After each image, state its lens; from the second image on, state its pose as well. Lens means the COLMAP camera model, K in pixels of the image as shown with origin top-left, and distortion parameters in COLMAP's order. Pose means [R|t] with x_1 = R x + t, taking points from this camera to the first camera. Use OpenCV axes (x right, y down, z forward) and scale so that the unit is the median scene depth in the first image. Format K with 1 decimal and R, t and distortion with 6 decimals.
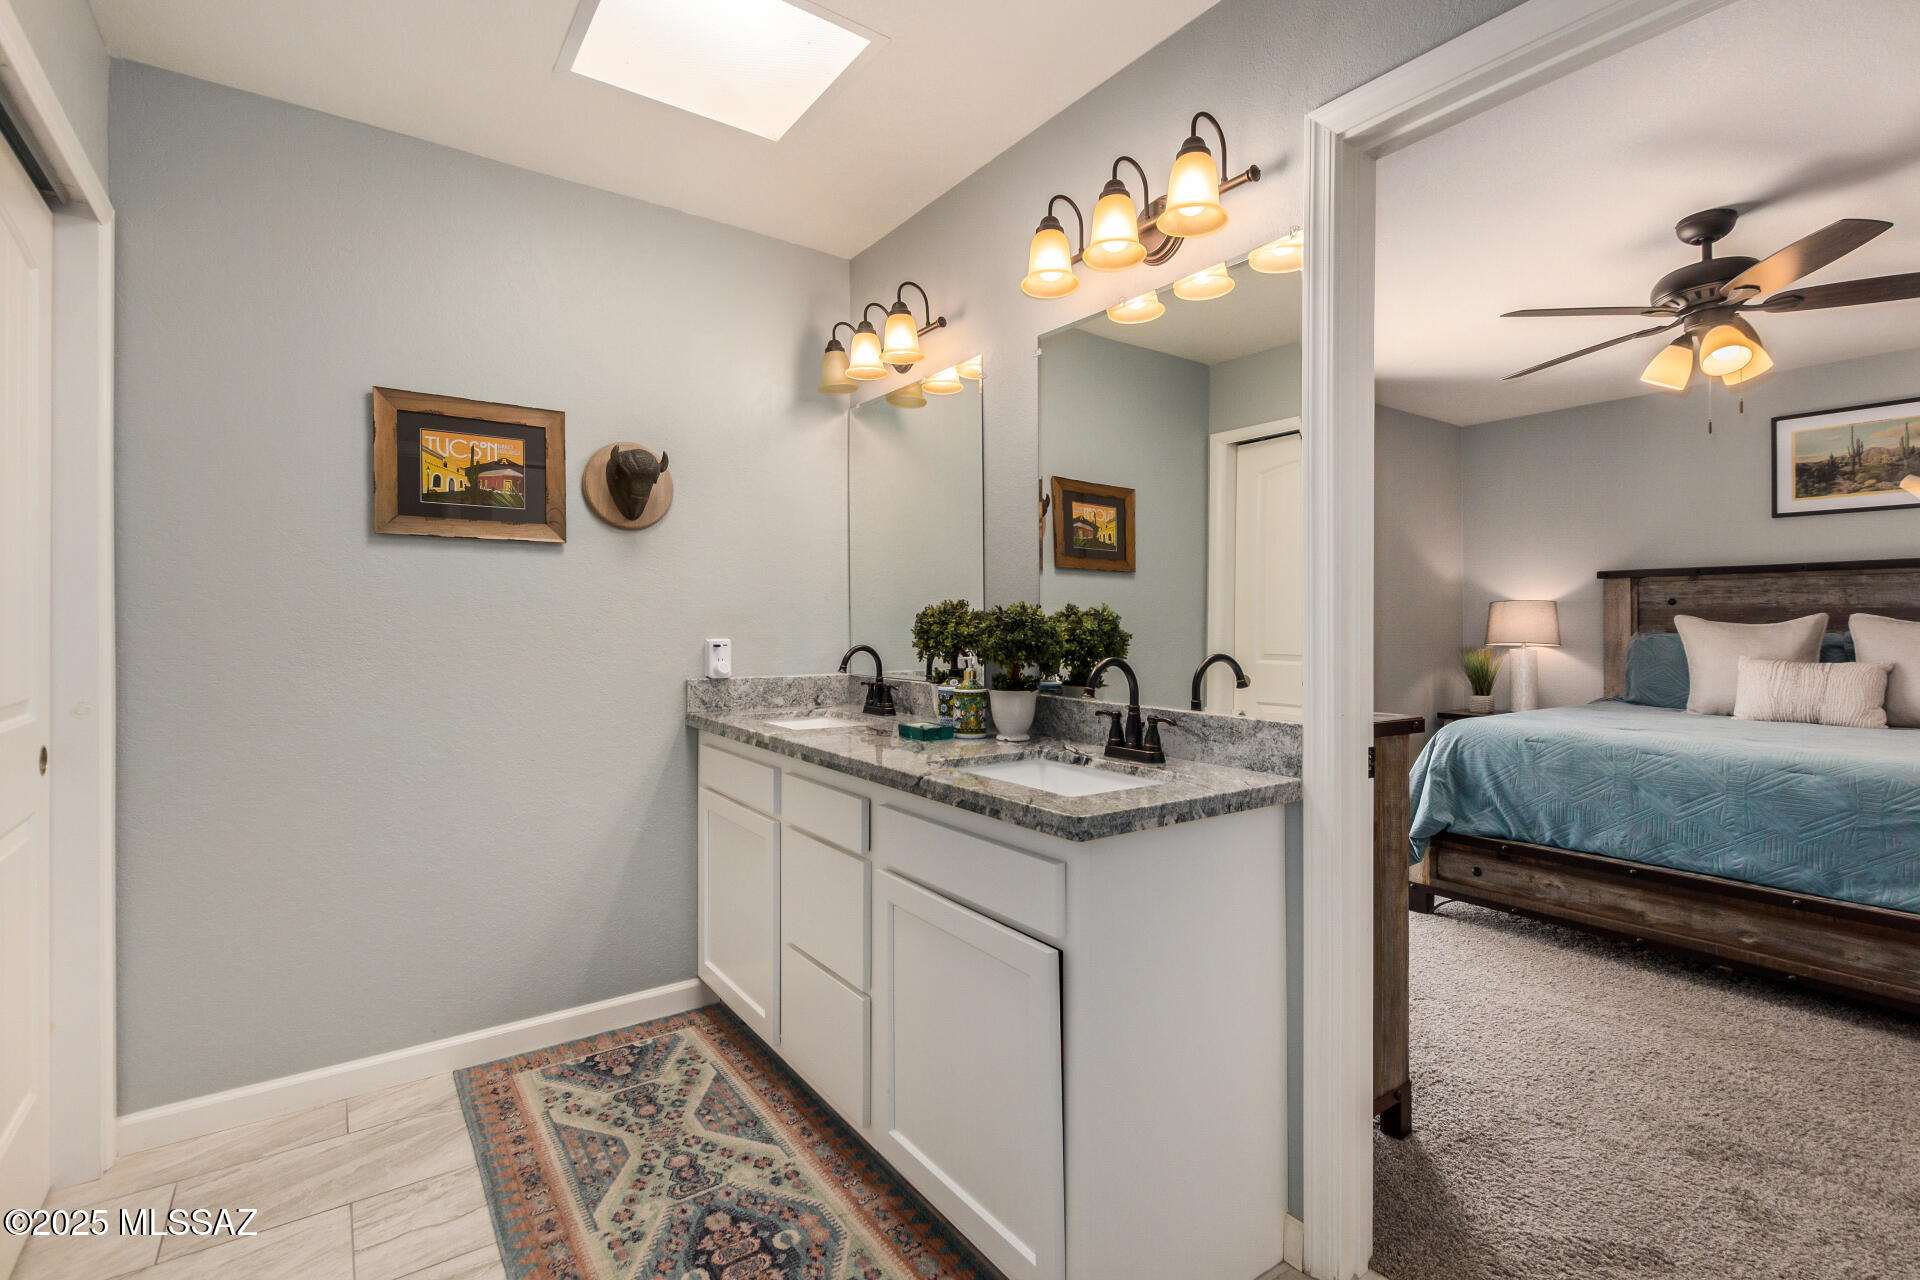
lens RADIAL K [[877.4, 0, 971.0], [0, 877.4, 627.6], [0, 0, 1]] dist [-0.005456, -0.001311]
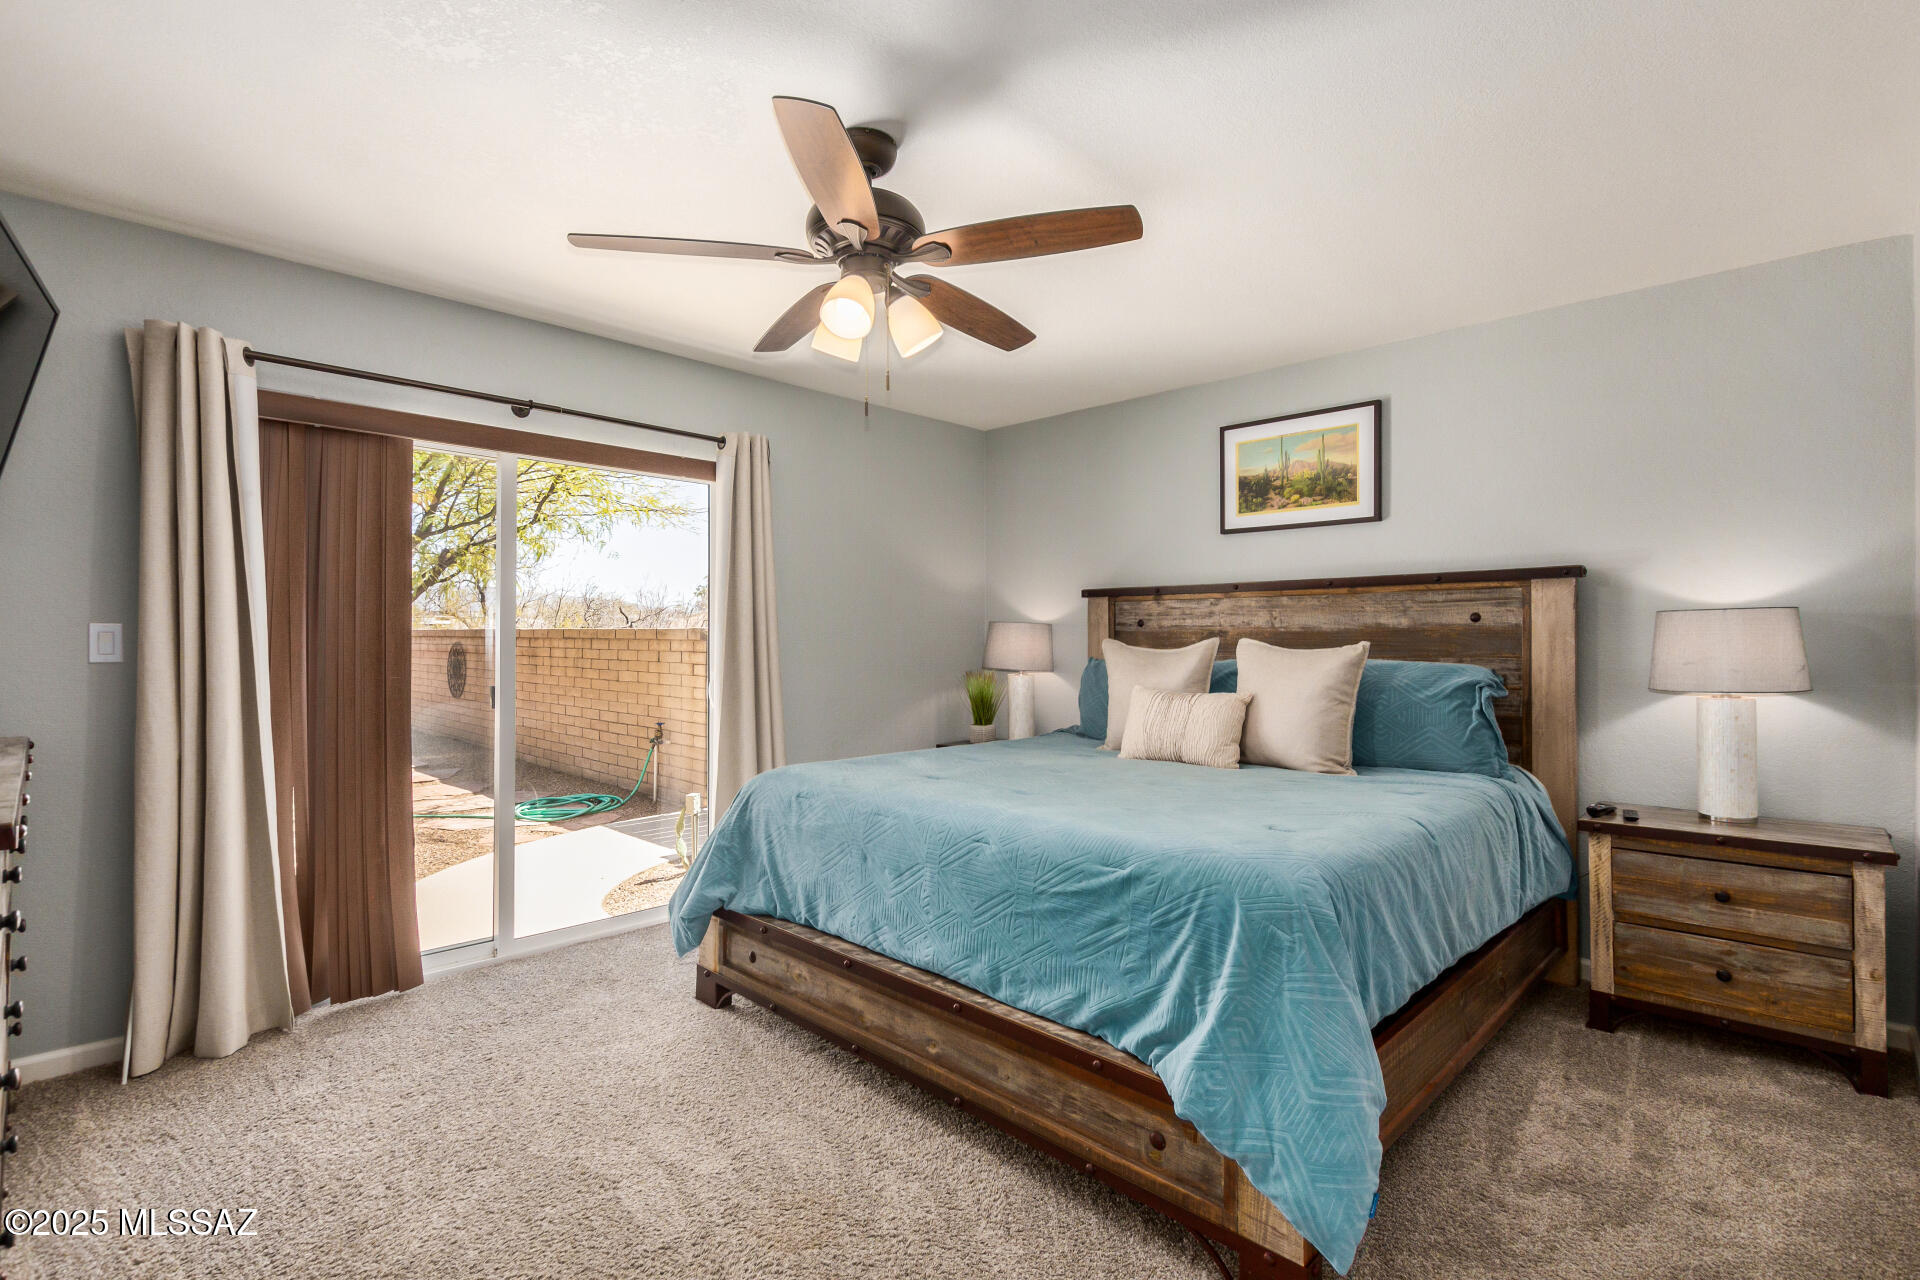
lens RADIAL K [[877.4, 0, 963.7], [0, 877.4, 648.6], [0, 0, 1]] dist [-0.005456, -0.001311]
pose [[0.983592, -0.001595, 0.180399, 0.481167], [0.000124, 0.999967, 0.008161, -0.011434], [-0.180406, -0.008005, 0.983560, 0.126630]]
